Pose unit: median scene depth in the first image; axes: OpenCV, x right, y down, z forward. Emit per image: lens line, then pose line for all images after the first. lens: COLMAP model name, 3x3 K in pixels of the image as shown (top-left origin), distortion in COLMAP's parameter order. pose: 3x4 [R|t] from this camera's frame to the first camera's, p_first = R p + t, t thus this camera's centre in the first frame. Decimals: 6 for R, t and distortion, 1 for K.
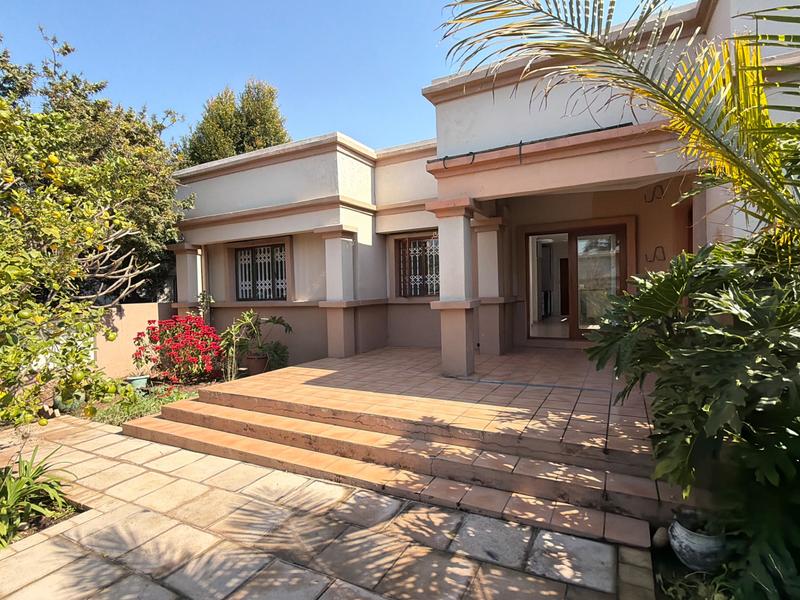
lens RADIAL K [[415.6, 0, 402.9], [0, 415.6, 302.4], [0, 0, 1]] dist [-0.002672, 0.000527]
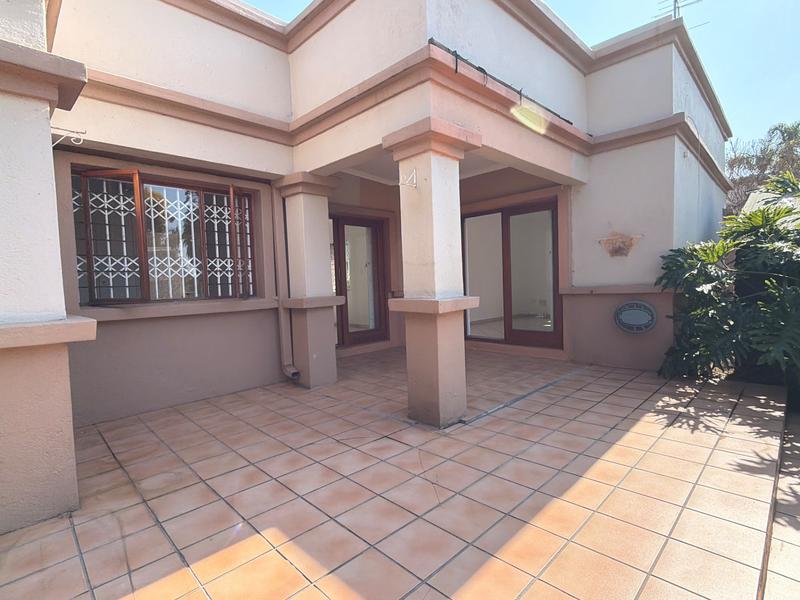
lens RADIAL K [[395.0, 0, 403.1], [0, 395.0, 301.1], [0, 0, 1]] dist [-0.001971, 0.000220]
pose [[0.290965, -0.031619, 0.956211, -0.716819], [0.050312, 0.998577, 0.017710, -0.020836], [-0.955410, 0.042956, 0.292142, 1.407661]]
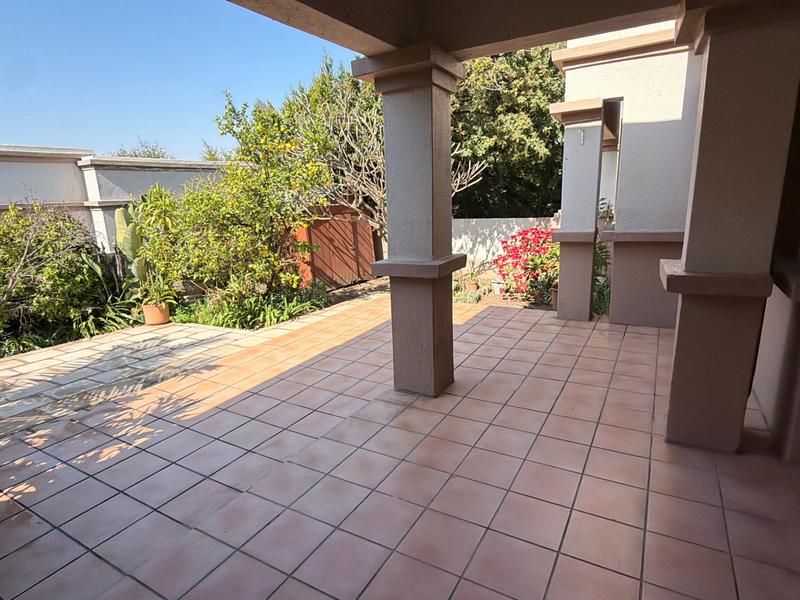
lens RADIAL K [[446.9, 0, 398.3], [0, 446.9, 300.9], [0, 0, 1]] dist [0.002385, 0.001781]
pose [[-0.032639, 0.255665, -0.966214, 1.144491], [0.019047, 0.966713, 0.255153, -0.163560], [0.999286, -0.010076, -0.036422, 1.598313]]
